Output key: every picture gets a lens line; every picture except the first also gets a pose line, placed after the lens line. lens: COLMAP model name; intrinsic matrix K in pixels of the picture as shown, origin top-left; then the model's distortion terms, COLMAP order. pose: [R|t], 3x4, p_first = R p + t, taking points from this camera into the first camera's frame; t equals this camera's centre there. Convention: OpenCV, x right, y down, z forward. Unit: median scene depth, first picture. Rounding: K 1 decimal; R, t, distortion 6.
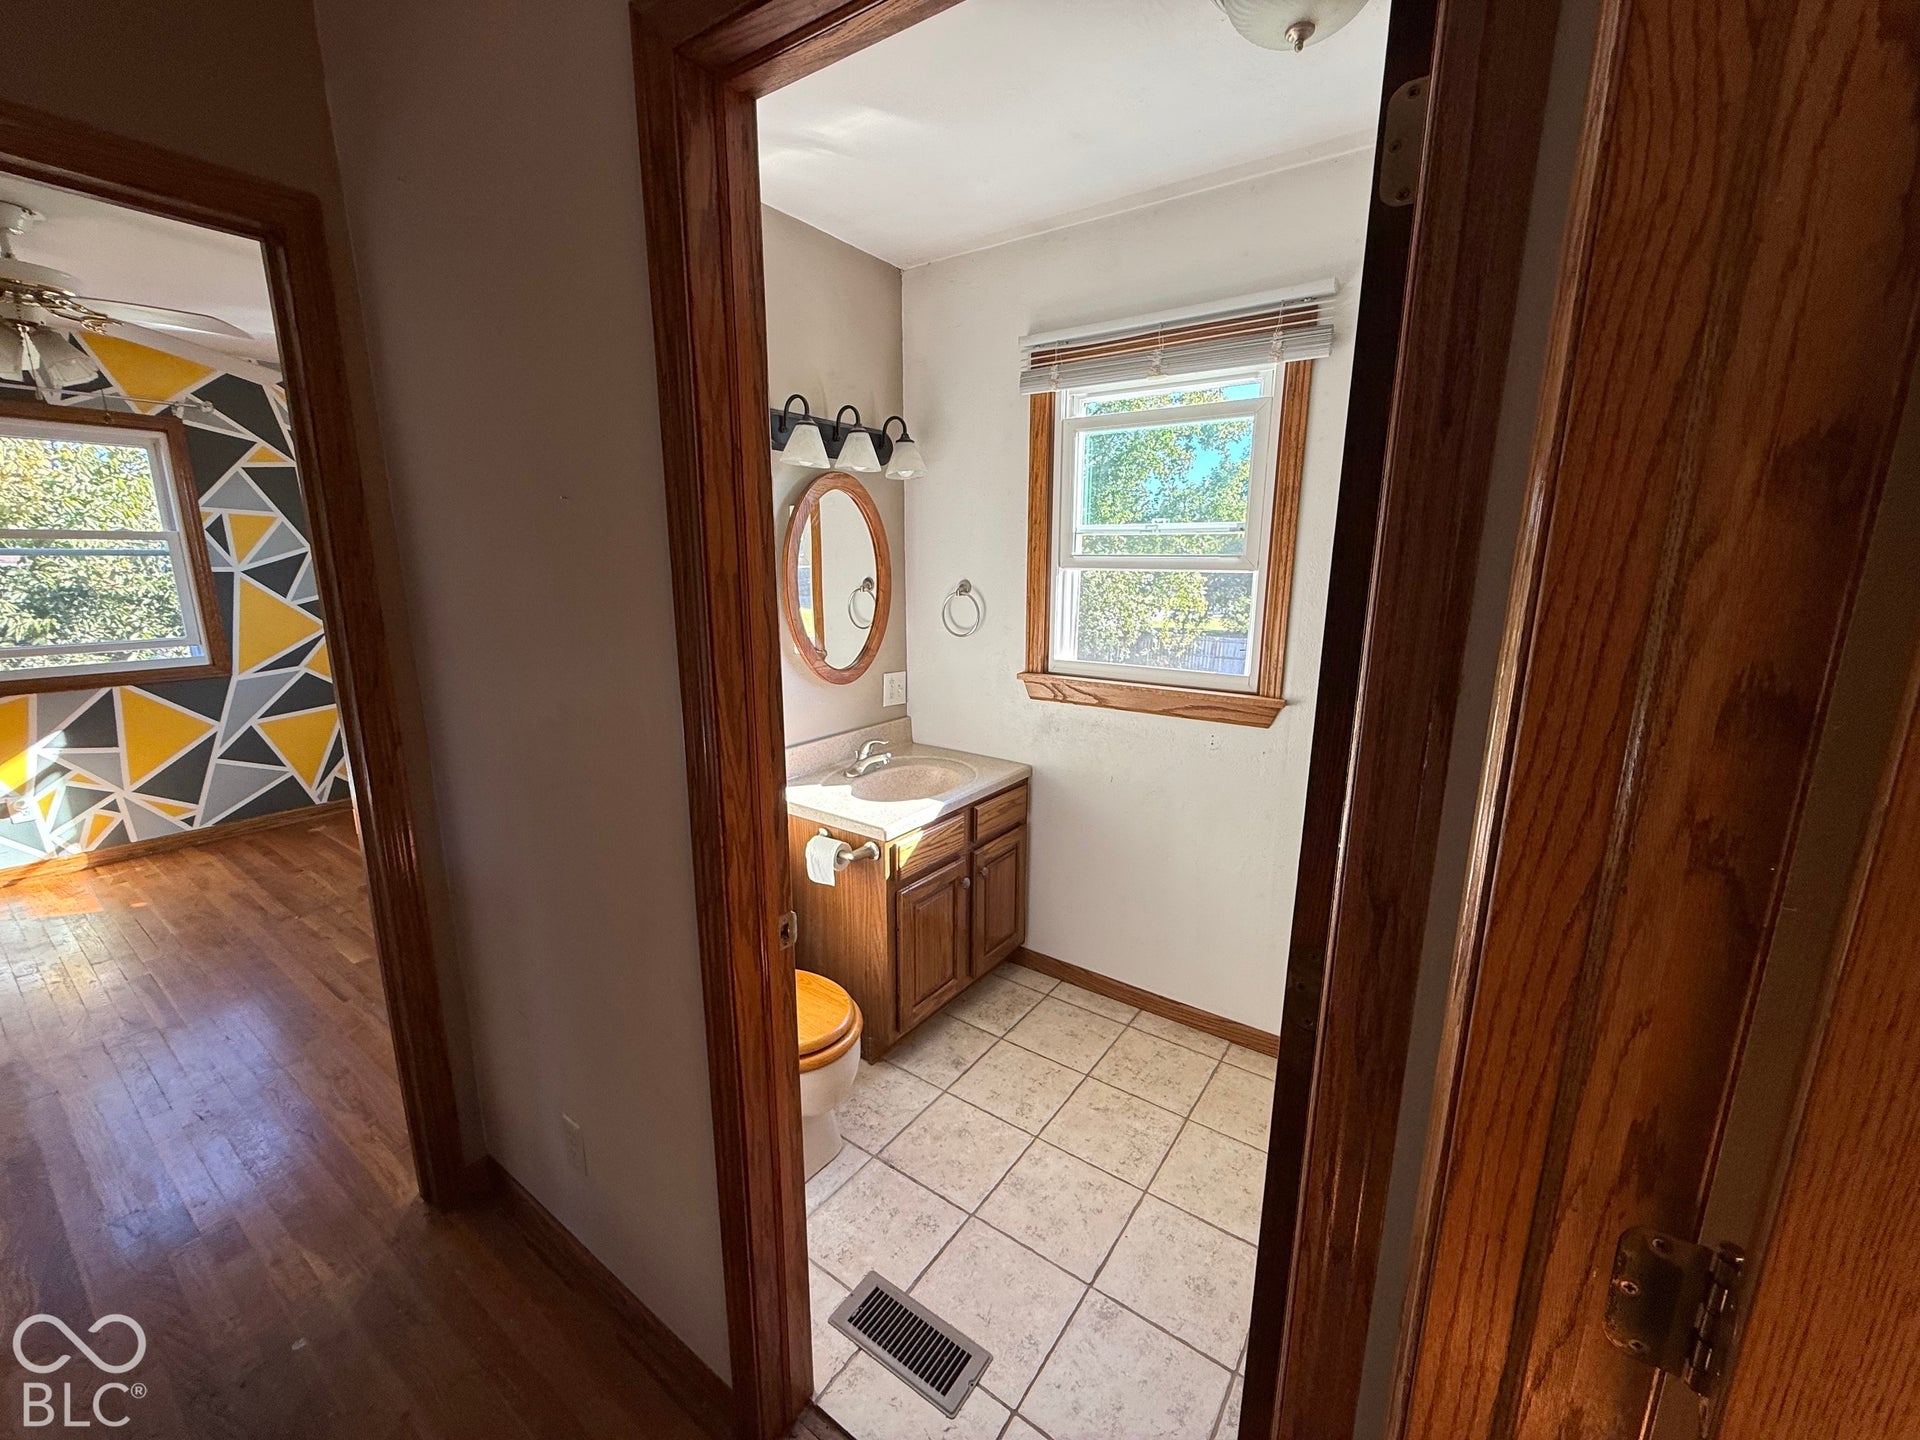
lens RADIAL K [[764.1, 0, 955.9], [0, 764.1, 721.8], [0, 0, 1]] dist [0.000504, -0.000324]
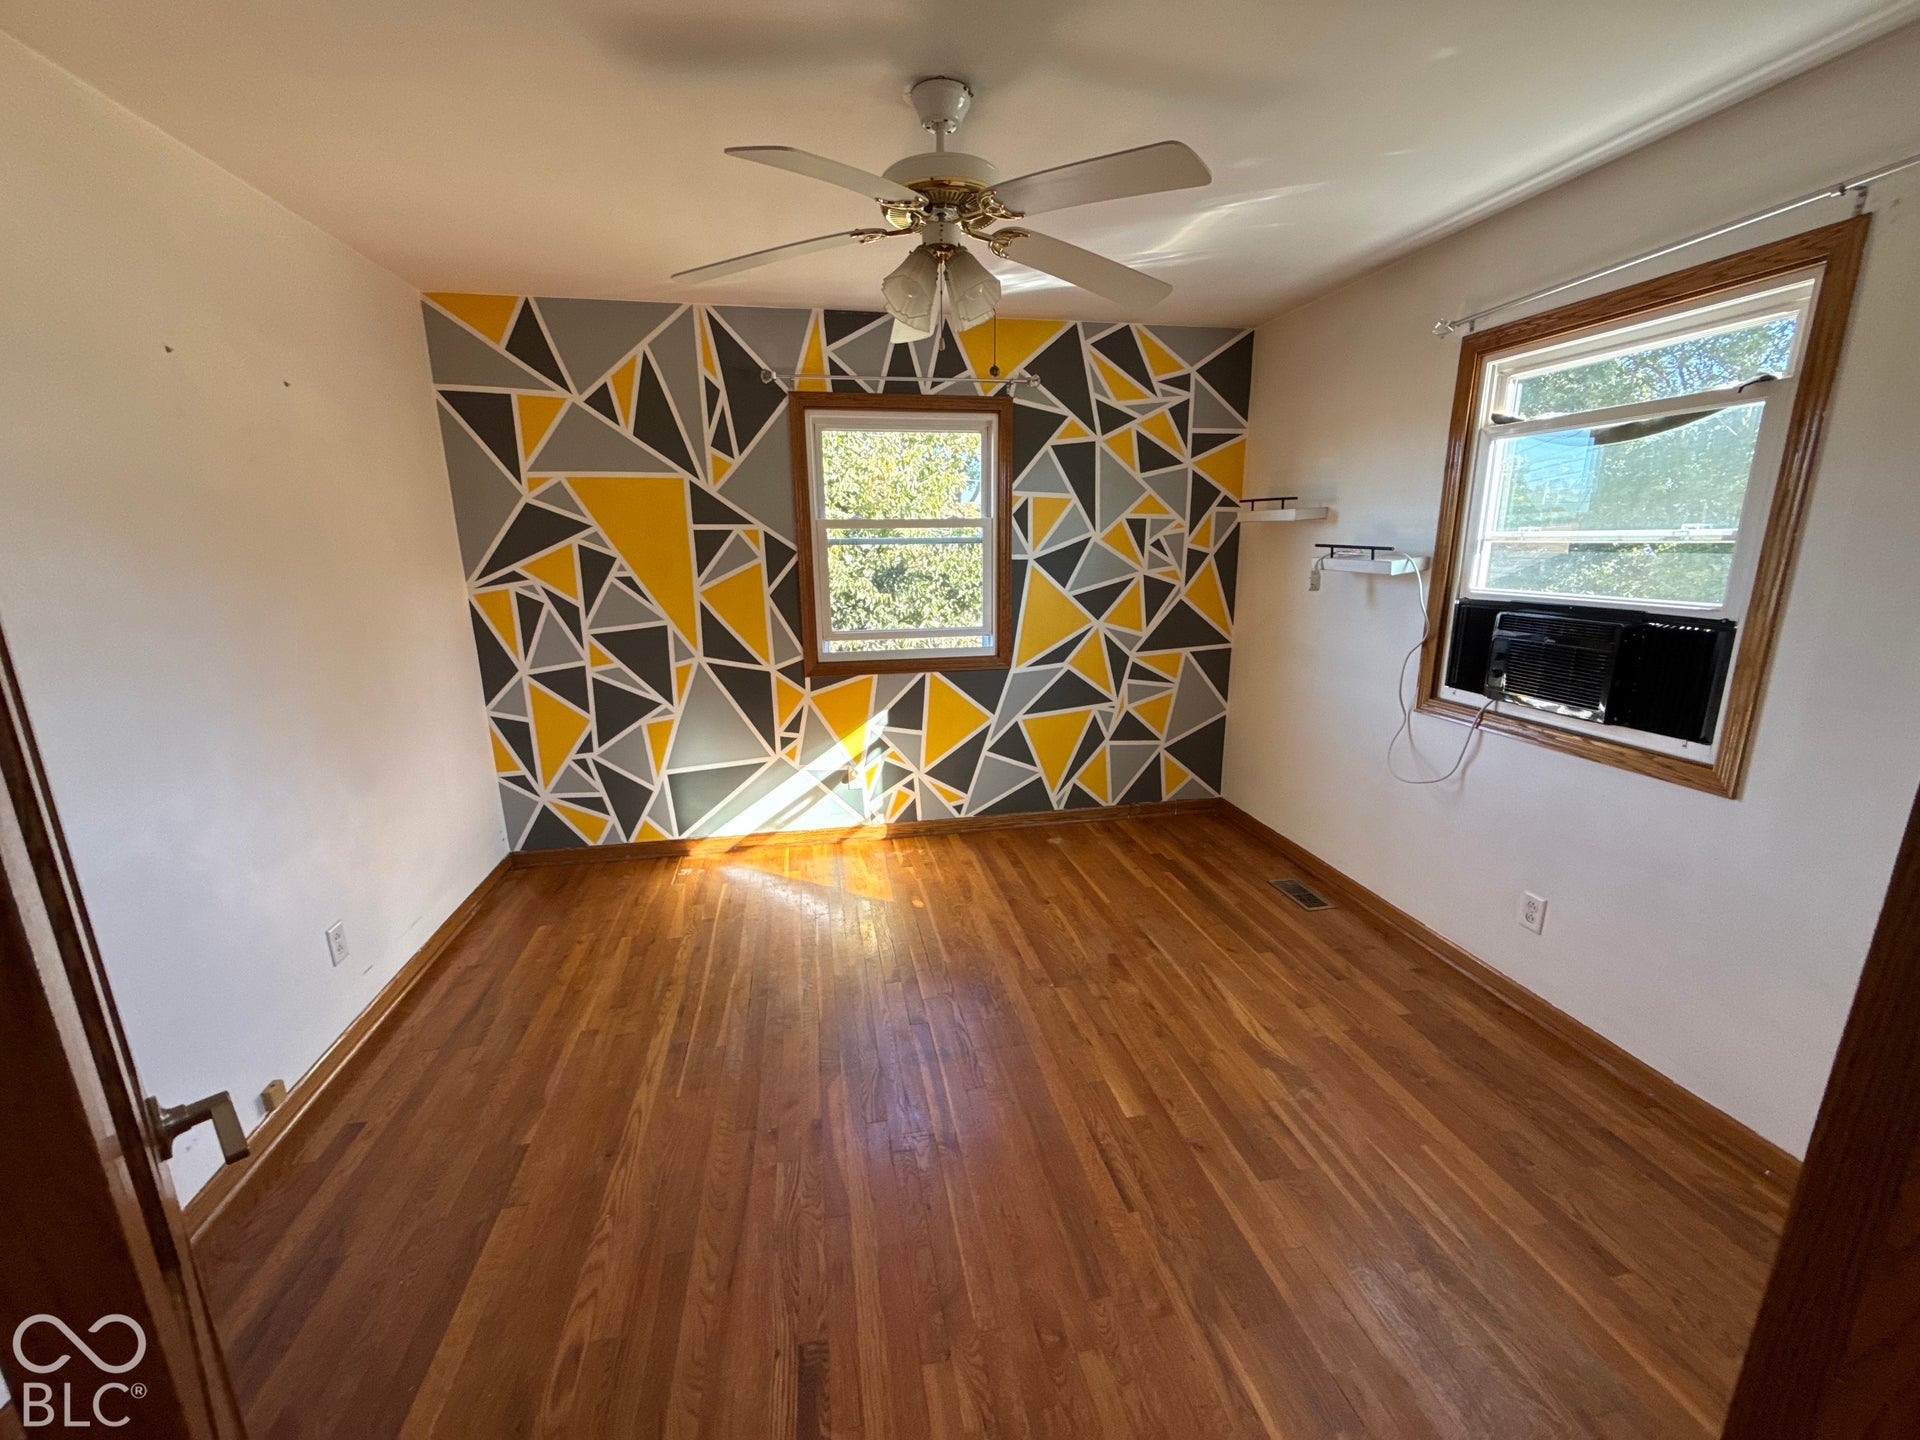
lens RADIAL K [[764.1, 0, 955.9], [0, 764.1, 721.8], [0, 0, 1]] dist [0.000504, -0.000324]
pose [[0.723749, 0.152021, -0.673110, -0.359526], [-0.133019, 0.987873, 0.080083, -0.064846], [0.677122, 0.031576, 0.735193, 0.265183]]
